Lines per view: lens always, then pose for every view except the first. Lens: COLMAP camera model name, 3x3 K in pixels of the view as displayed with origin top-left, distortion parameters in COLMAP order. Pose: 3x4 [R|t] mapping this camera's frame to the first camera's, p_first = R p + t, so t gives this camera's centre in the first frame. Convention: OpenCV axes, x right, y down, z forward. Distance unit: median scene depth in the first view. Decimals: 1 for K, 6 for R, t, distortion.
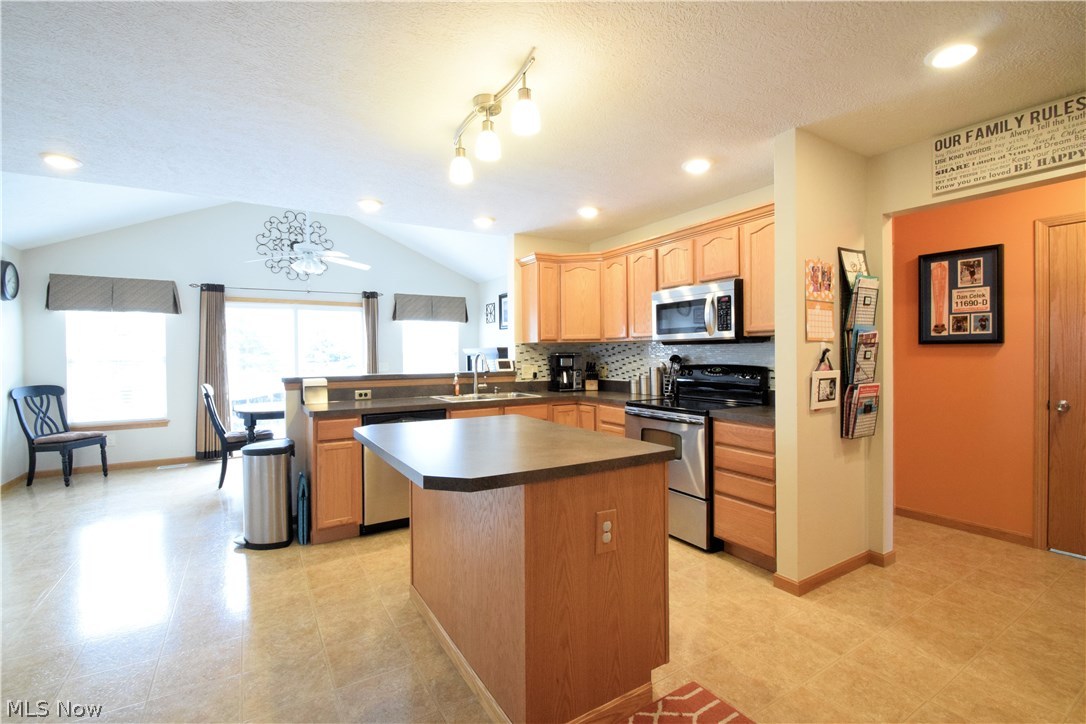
lens RADIAL K [[476.9, 0, 543.7], [0, 476.9, 358.4], [0, 0, 1]] dist [-0.001793, -0.007431]
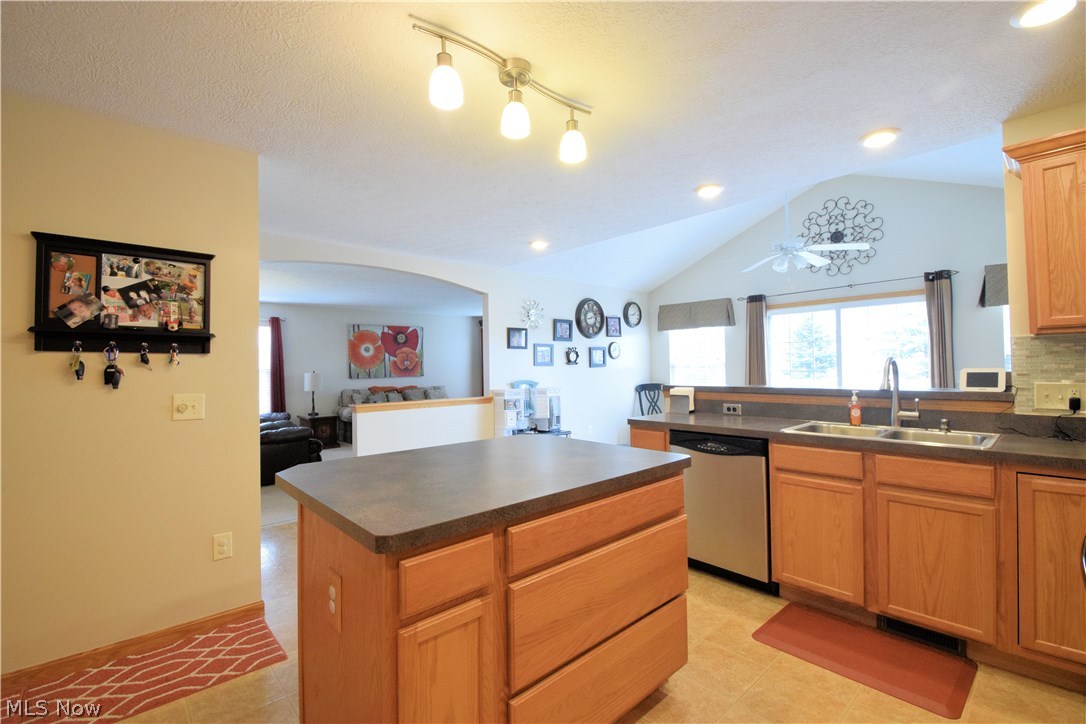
lens RADIAL K [[476.9, 0, 540.2], [0, 476.9, 358.8], [0, 0, 1]] dist [-0.001793, -0.007431]
pose [[0.181316, -0.010329, -0.983371, 0.370628], [0.005143, 0.999941, -0.009554, -0.007505], [0.983411, -0.003325, 0.181359, 0.458188]]
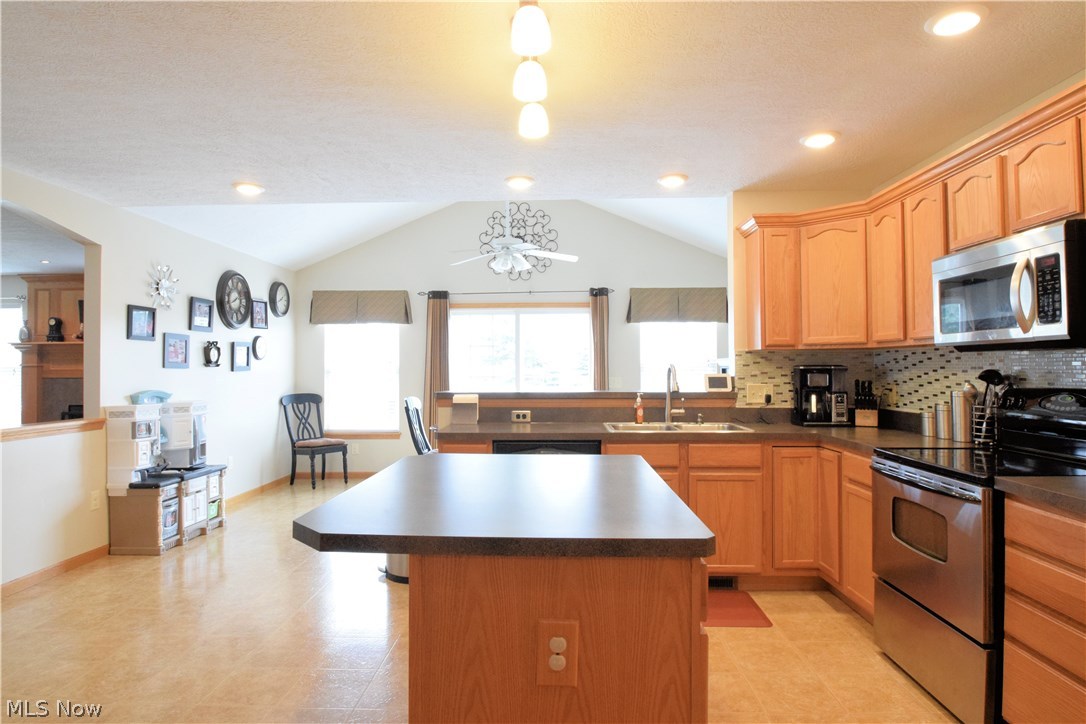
lens RADIAL K [[624.8, 0, 544.1], [0, 624.8, 356.7], [0, 0, 1]] dist [-0.020411, -0.000581]
pose [[0.836904, -0.004550, -0.547331, 0.217457], [-0.008061, 0.999755, -0.020637, -0.003243], [0.547290, 0.021684, 0.836662, 0.115049]]
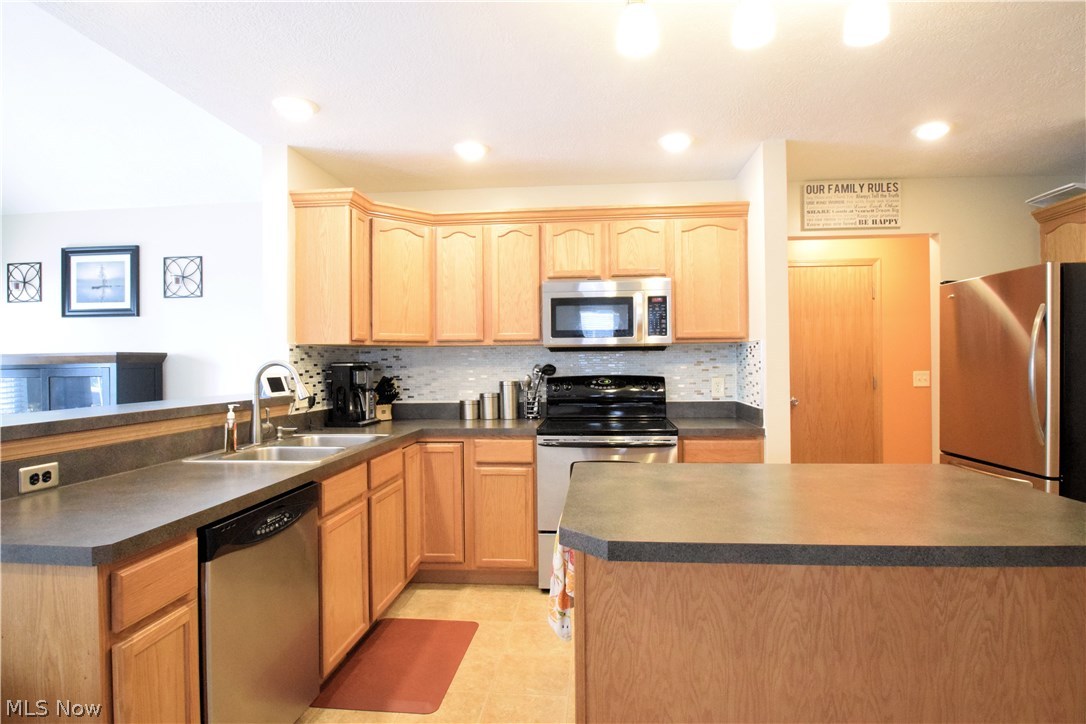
lens RADIAL K [[577.9, 0, 542.4], [0, 577.9, 358.6], [0, 0, 1]] dist [-0.020463, -0.001367]
pose [[0.603670, 0.007272, 0.797201, -0.446642], [0.011943, 0.999764, -0.018164, -0.000057], [-0.797145, 0.020486, 0.603440, 0.403054]]
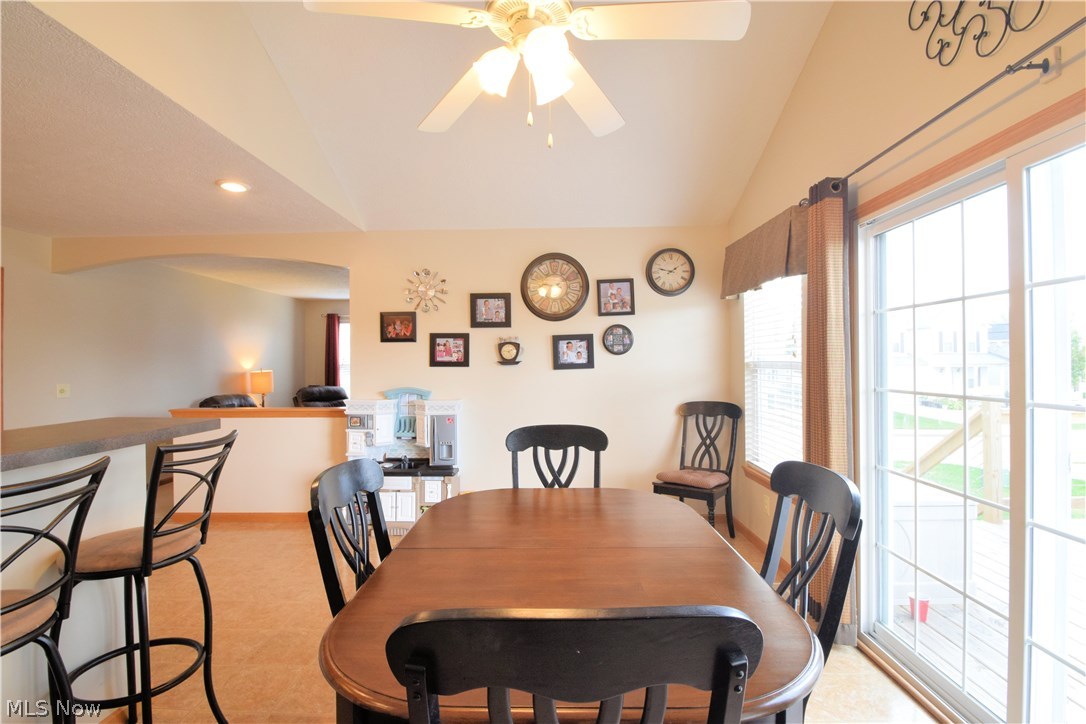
lens RADIAL K [[526.7, 0, 540.5], [0, 526.7, 360.5], [0, 0, 1]] dist [-0.000128, 0.000170]
pose [[-0.563421, 0.021919, -0.825879, -0.271023], [0.008174, 0.999747, 0.020957, -0.032523], [0.826130, 0.005056, -0.563457, 1.462053]]
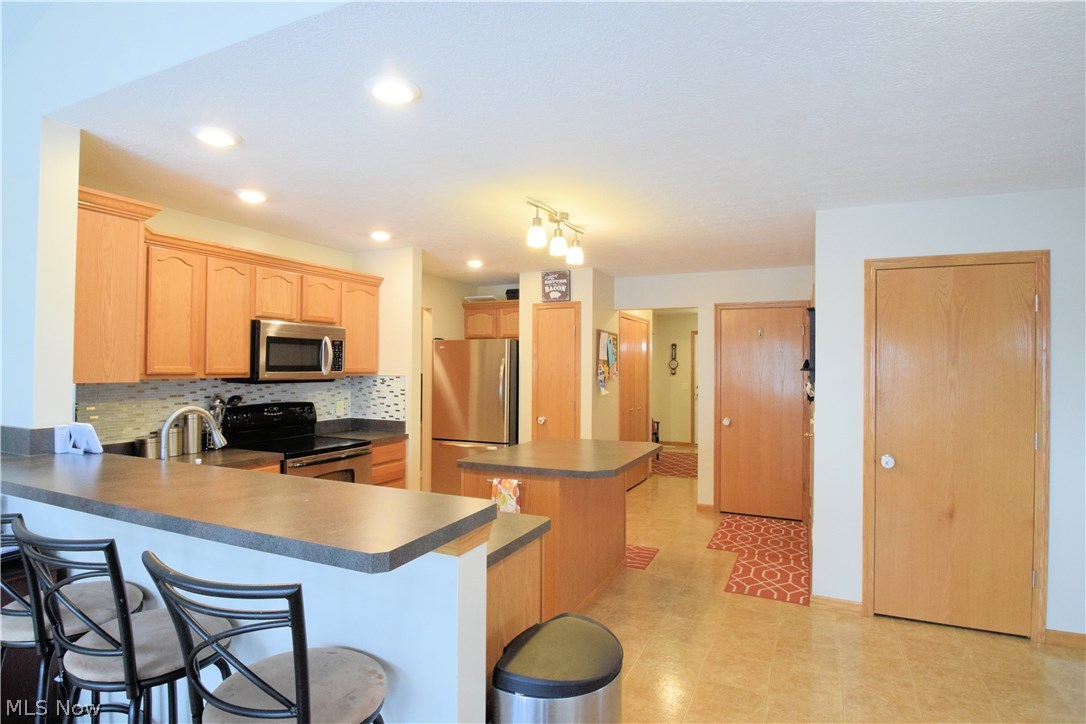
lens RADIAL K [[577.9, 0, 542.9], [0, 577.9, 357.5], [0, 0, 1]] dist [-0.020463, -0.001367]
pose [[-0.548473, 0.017532, 0.835984, -0.774769], [0.007619, 0.999843, -0.015969, -0.049030], [-0.836133, -0.002389, -0.548521, 1.014200]]
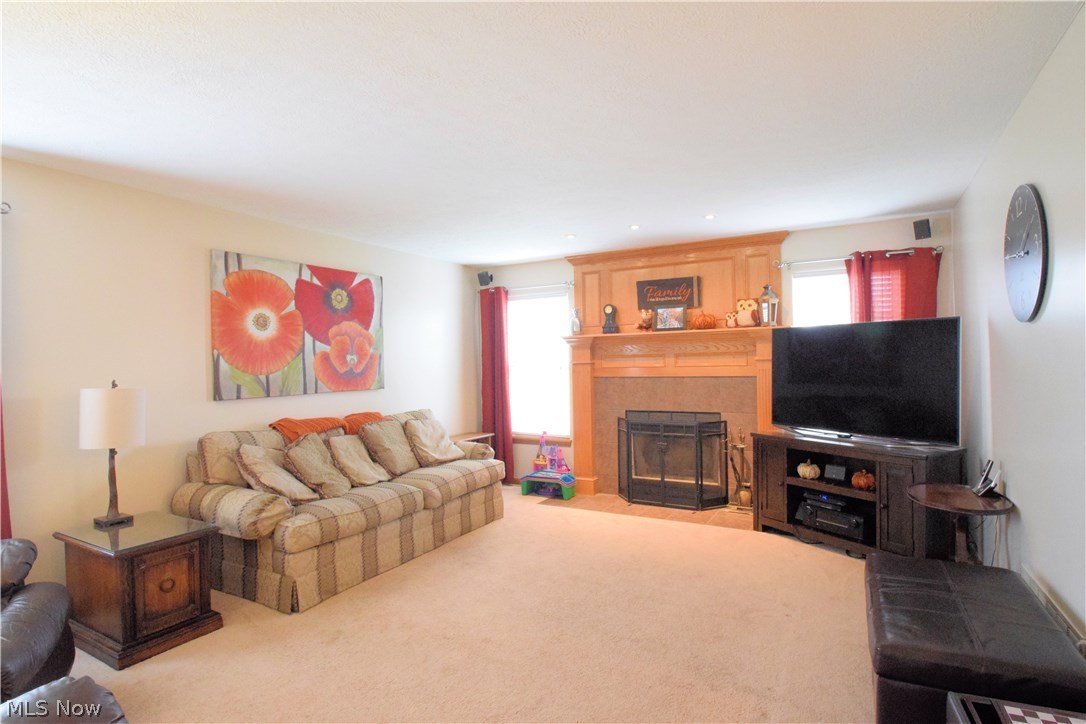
lens RADIAL K [[547.9, 0, 540.3], [0, 547.9, 368.0], [0, 0, 1]] dist [-0.004638, -0.000710]
pose [[0.483873, 0.009831, -0.875083, -0.817733], [0.002596, 0.999916, 0.012669, -0.006085], [0.875134, -0.008401, 0.483808, 0.049930]]
